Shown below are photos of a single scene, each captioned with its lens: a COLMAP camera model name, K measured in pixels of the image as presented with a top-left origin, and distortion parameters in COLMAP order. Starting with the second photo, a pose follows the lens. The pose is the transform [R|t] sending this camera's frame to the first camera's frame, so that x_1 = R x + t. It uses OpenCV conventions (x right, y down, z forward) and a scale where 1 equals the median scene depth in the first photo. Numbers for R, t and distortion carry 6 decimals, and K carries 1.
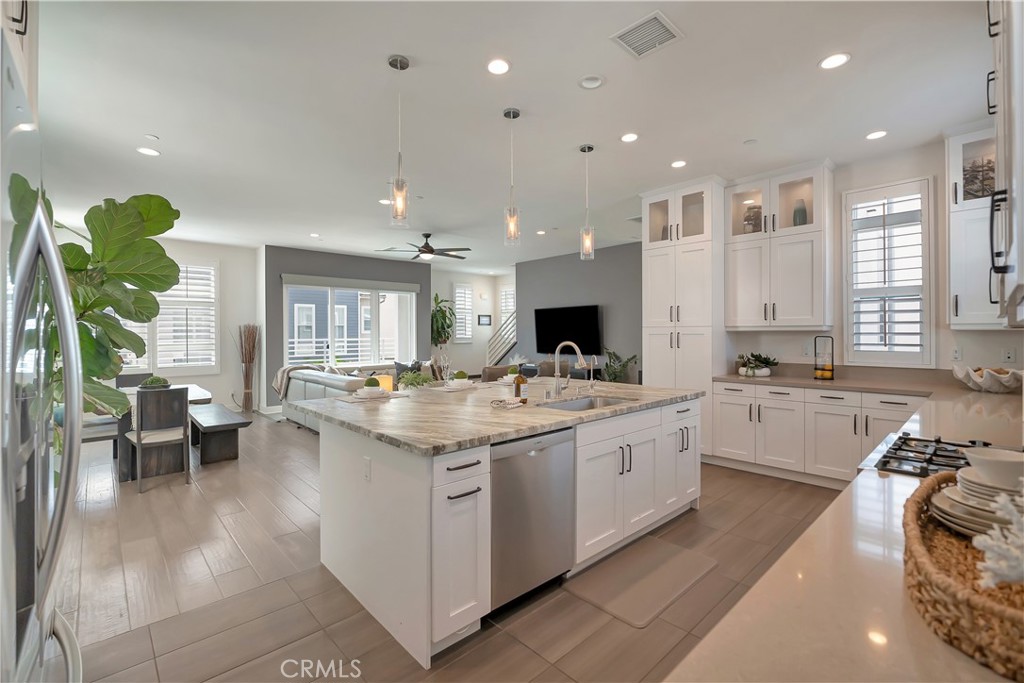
lens RADIAL K [[447.2, 0, 507.5], [0, 447.2, 334.5], [0, 0, 1]] dist [0.000894, 0.000219]
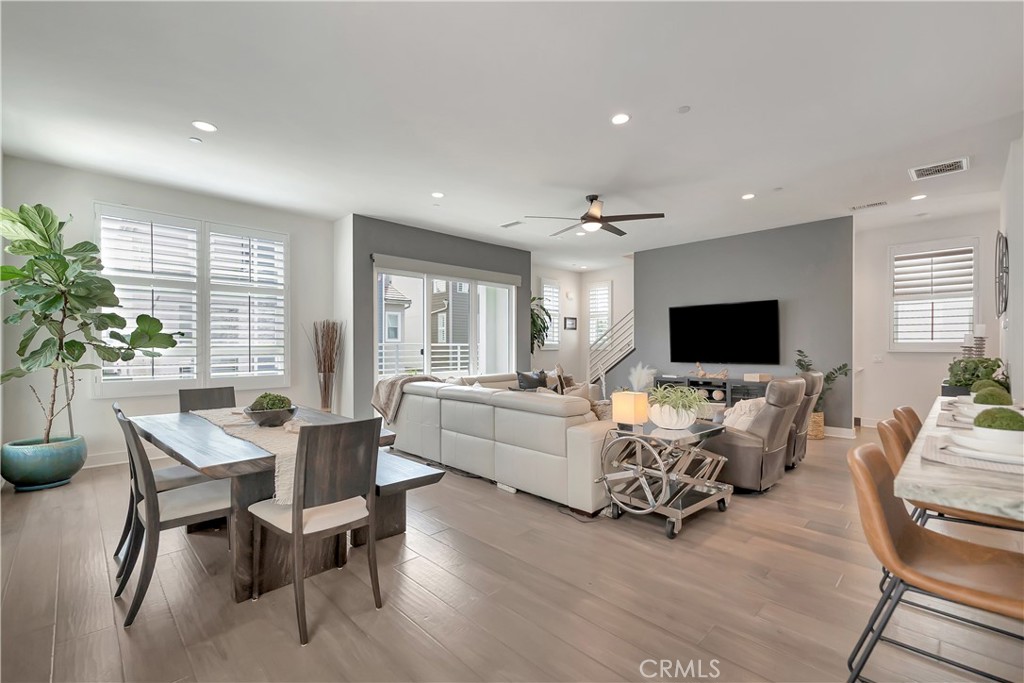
lens RADIAL K [[447.2, 0, 516.1], [0, 447.2, 345.6], [0, 0, 1]] dist [0.000894, 0.000219]
pose [[0.999299, 0.006300, 0.036895, -0.290020], [-0.006242, 0.999979, -0.001700, 0.018540], [-0.036905, 0.001469, 0.999318, 0.242654]]
